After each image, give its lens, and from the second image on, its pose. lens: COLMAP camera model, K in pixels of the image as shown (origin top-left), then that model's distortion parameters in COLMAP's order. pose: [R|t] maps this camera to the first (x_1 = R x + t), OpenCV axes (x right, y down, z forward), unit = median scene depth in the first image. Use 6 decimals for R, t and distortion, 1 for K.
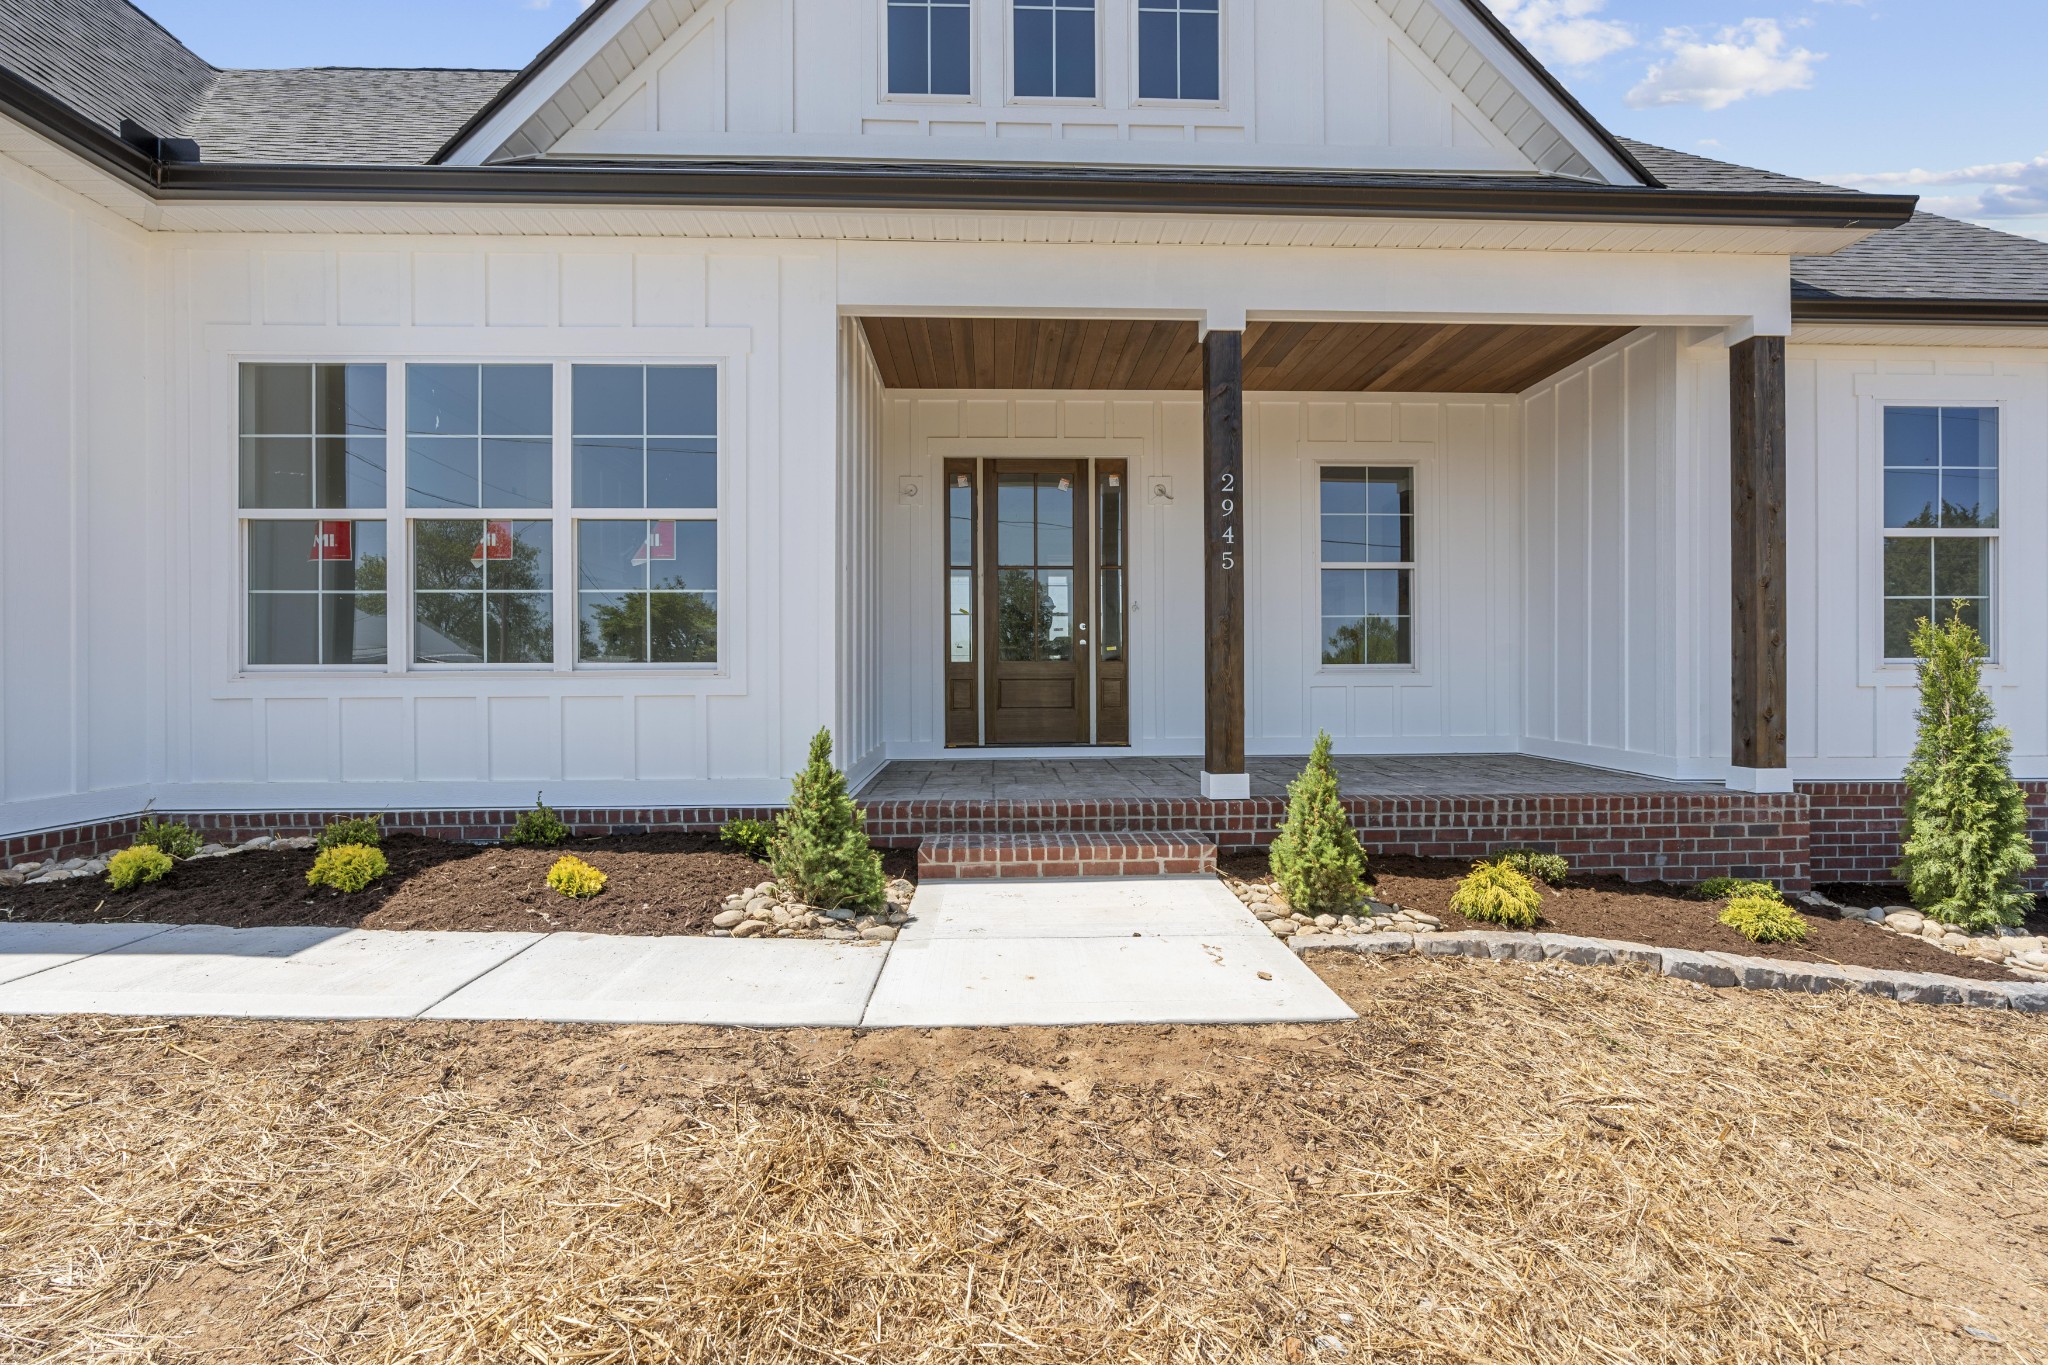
lens RADIAL K [[929.8, 0, 1031.2], [0, 929.8, 676.2], [0, 0, 1]] dist [-0.003210, 0.000134]
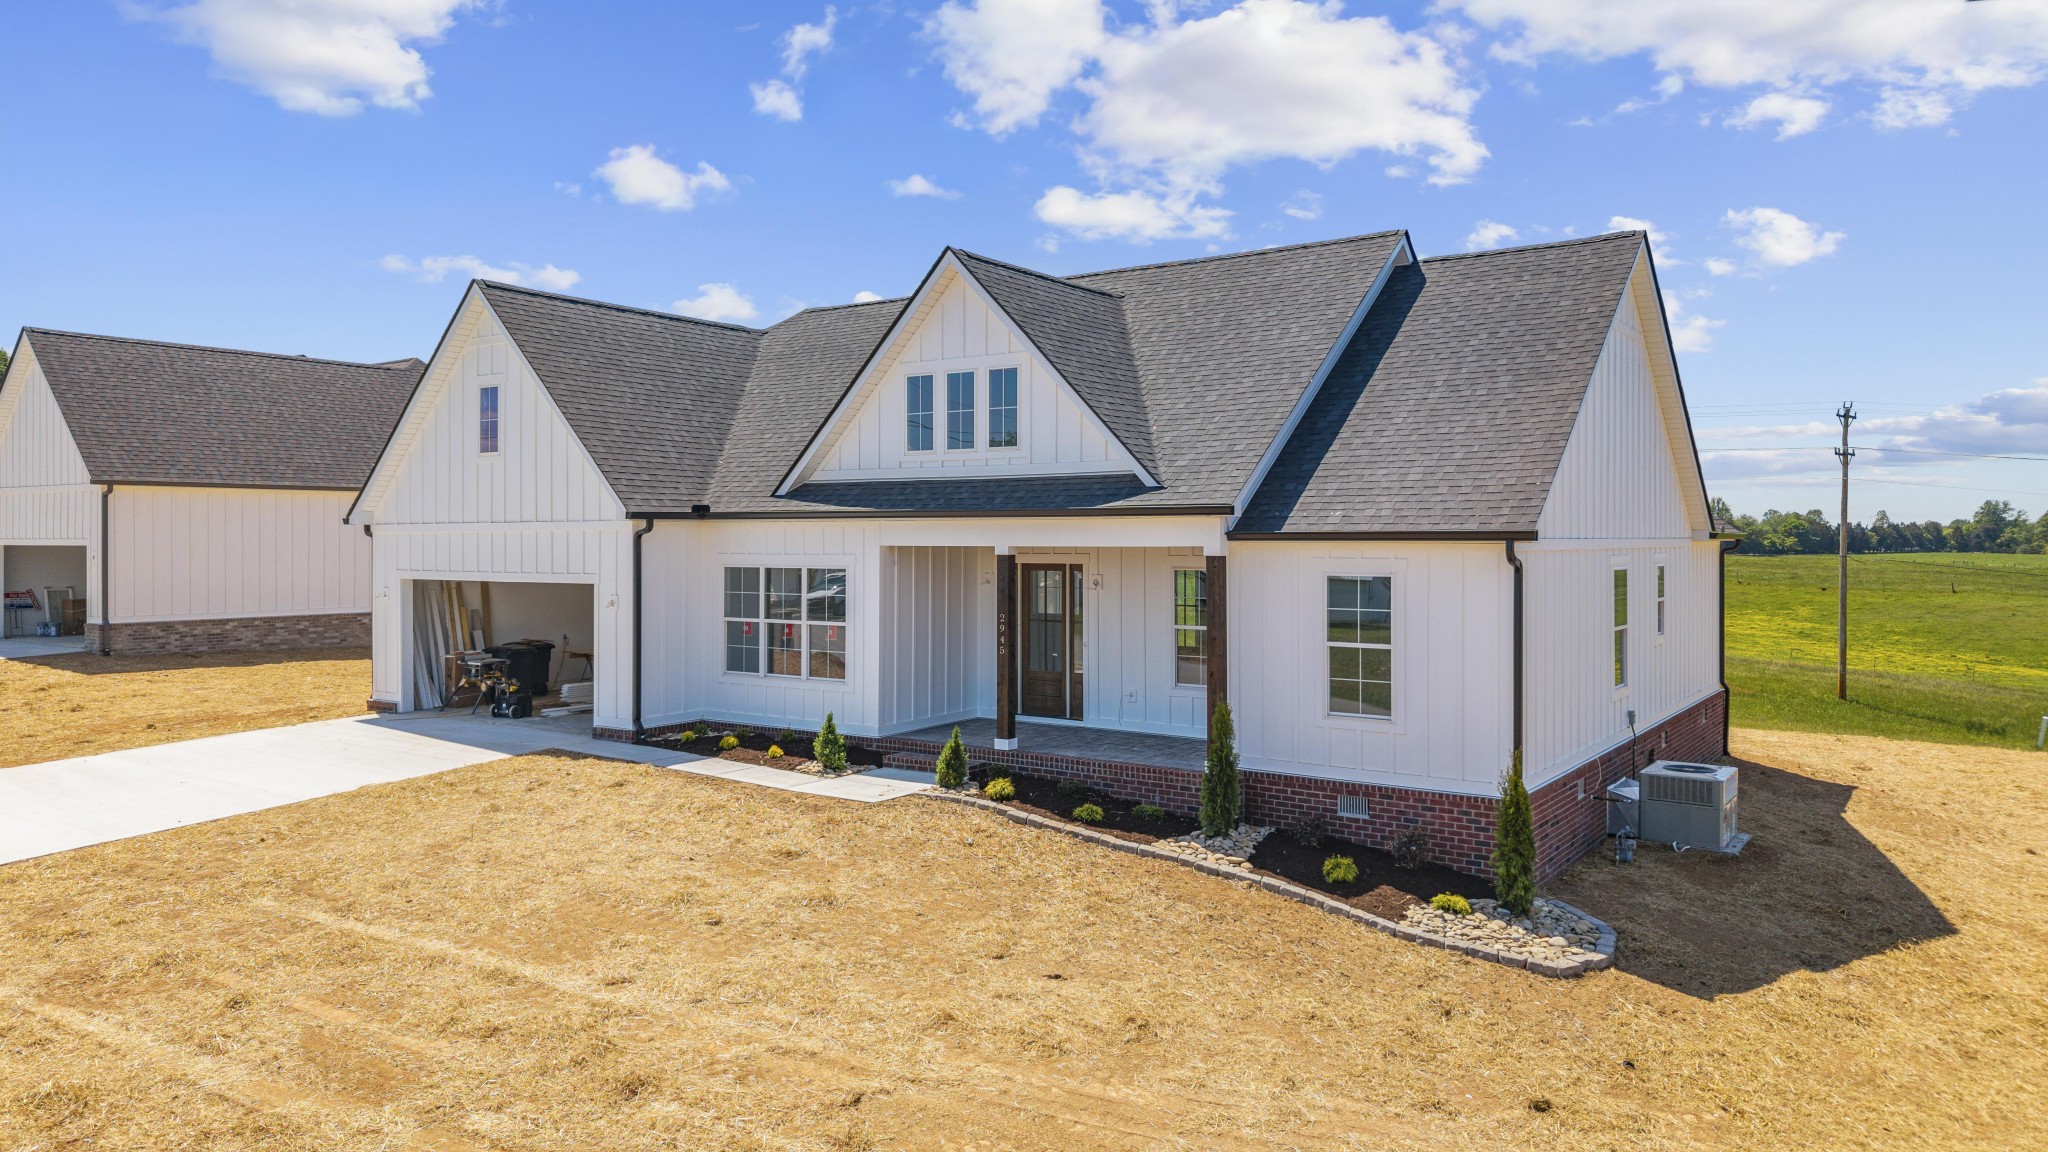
lens RADIAL K [[1348.3, 0, 1036.3], [0, 1348.3, 523.2], [0, 0, 1]] dist [0.060198, -0.000417]
pose [[0.799067, -0.001527, -0.601240, 2.255485], [-0.005454, 0.999937, -0.009788, -0.398183], [0.601218, 0.011100, 0.799008, -1.644792]]
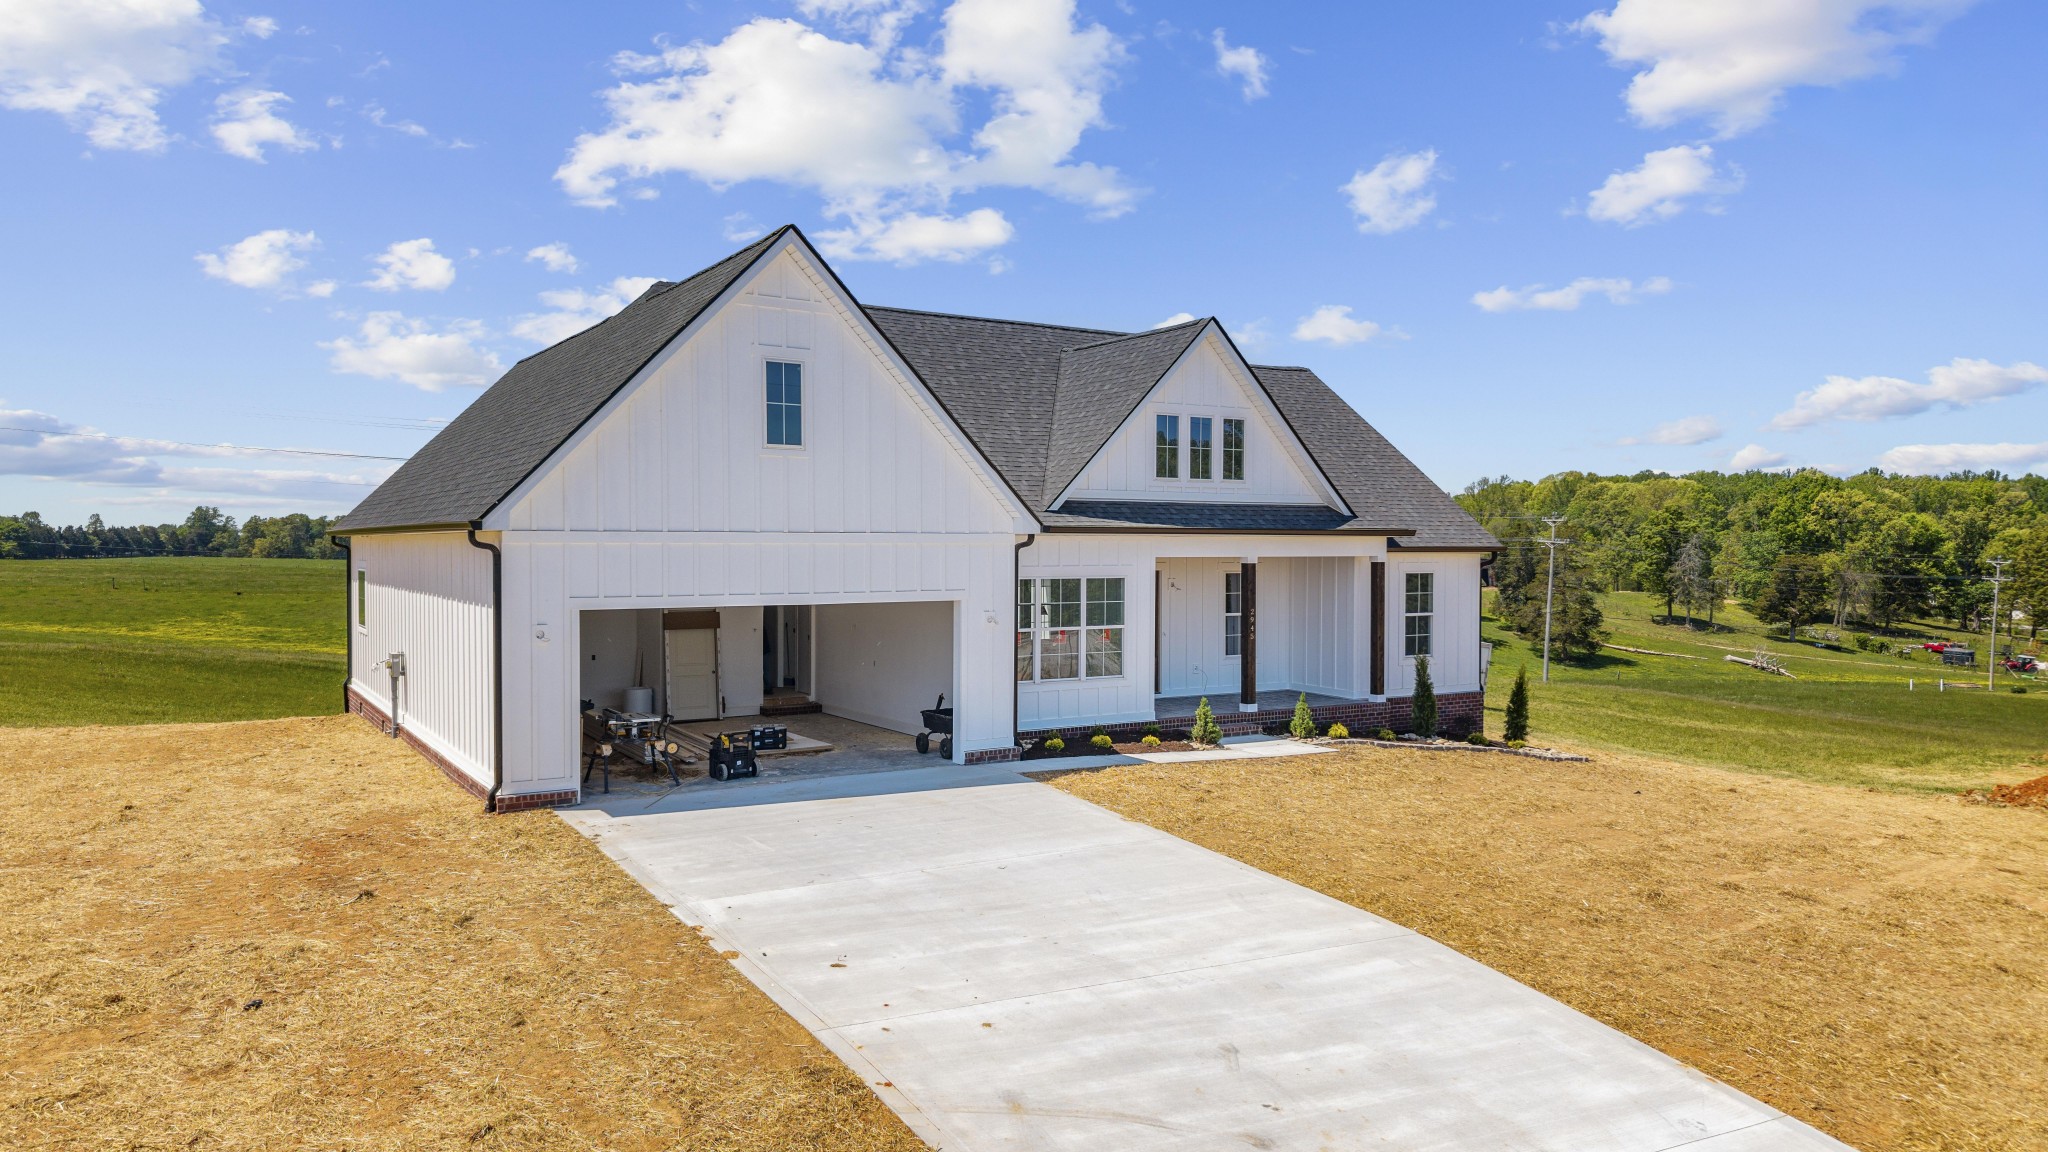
lens RADIAL K [[1388.3, 0, 984.8], [0, 1388.3, 564.4], [0, 0, 1]] dist [0.007618, -0.001091]
pose [[0.882764, -0.000478, 0.469816, -2.655164], [-0.004969, 0.999934, 0.010355, -0.391617], [-0.469790, -0.011475, 0.882704, -2.582056]]
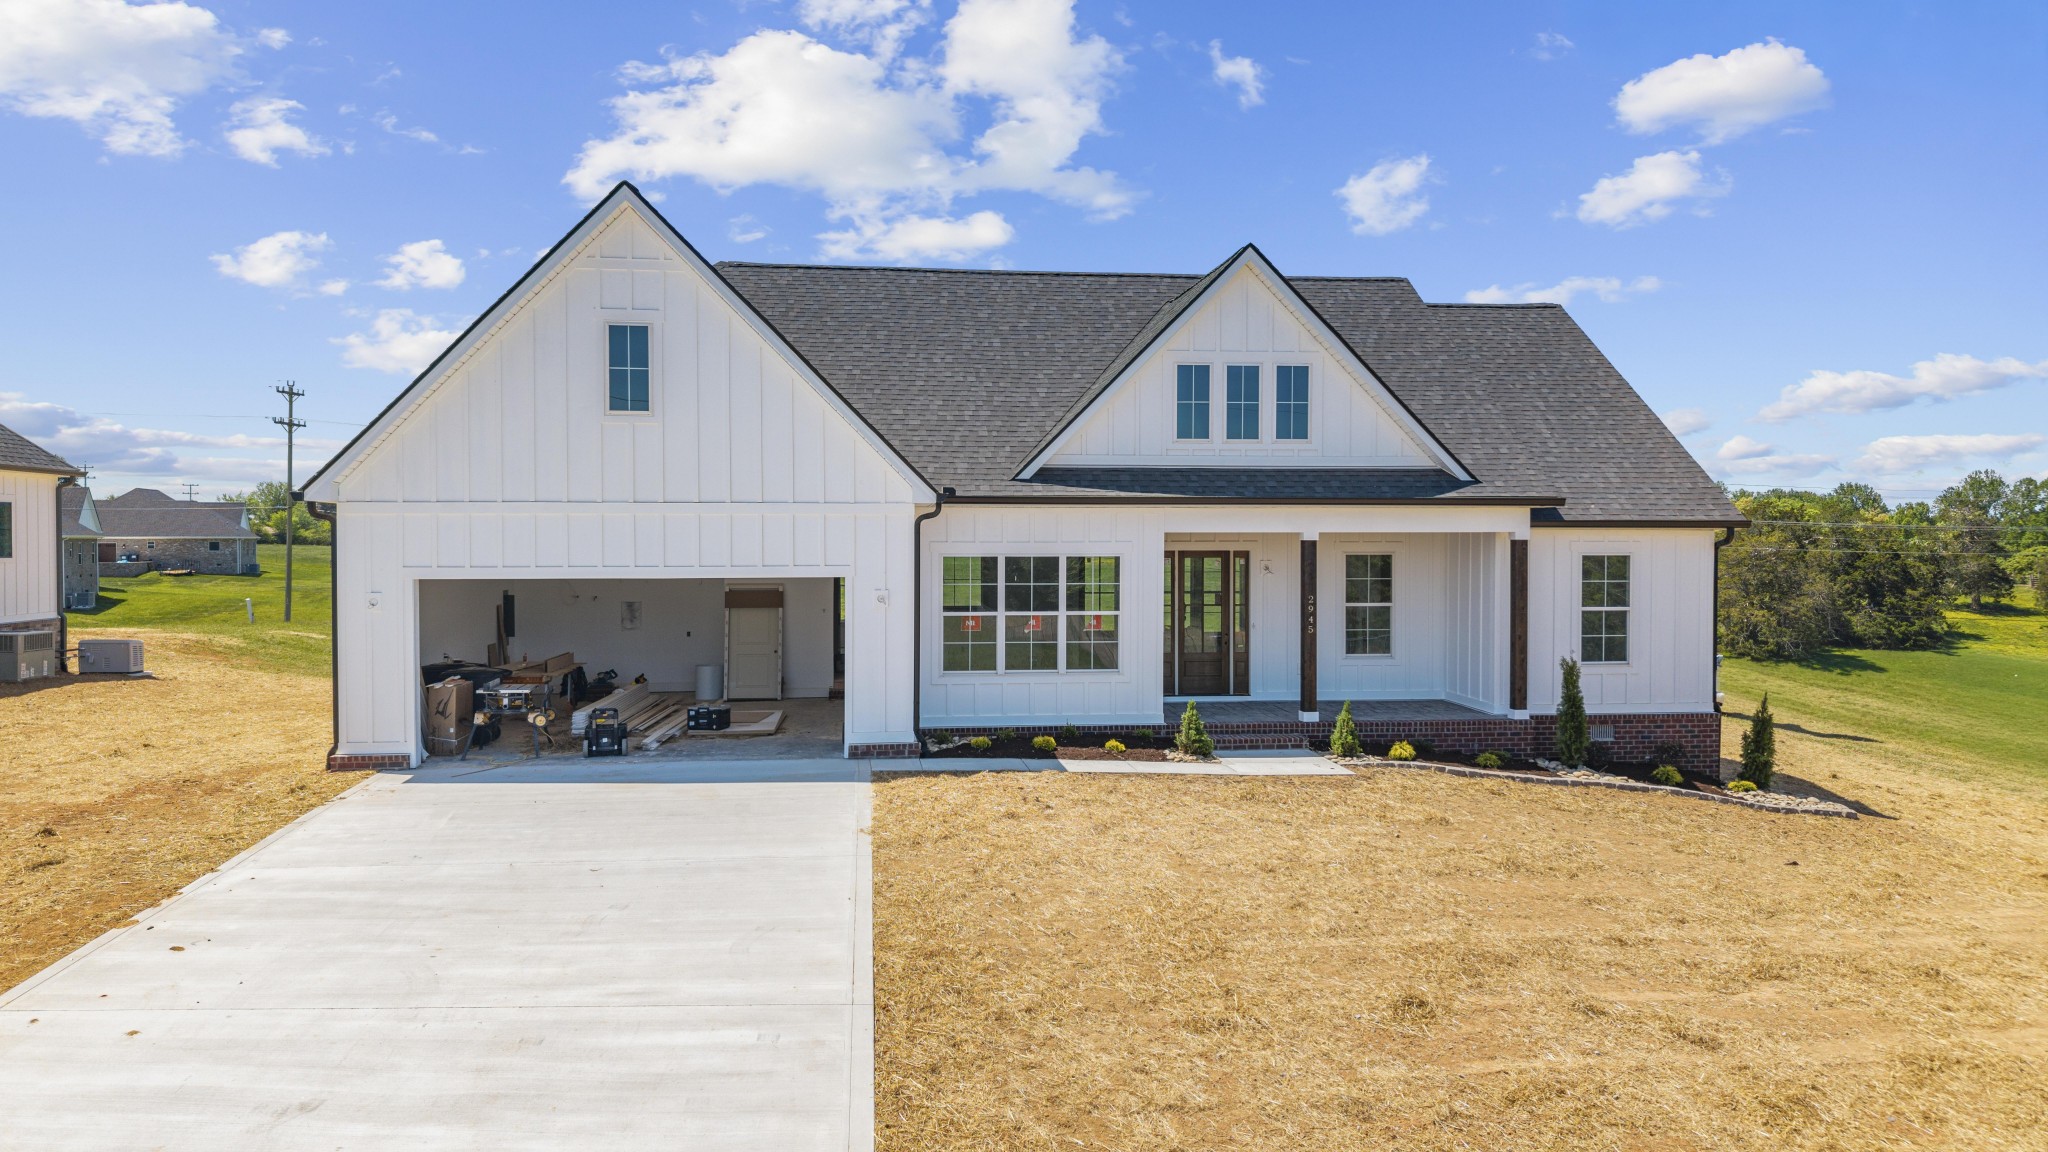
lens RADIAL K [[1388.3, 0, 984.8], [0, 1388.3, 564.4], [0, 0, 1]] dist [0.007618, -0.001091]
pose [[0.998464, 0.004493, 0.055224, -0.861011], [-0.005498, 0.999822, 0.018059, -0.351235], [-0.055133, -0.018335, 0.998311, -2.654766]]
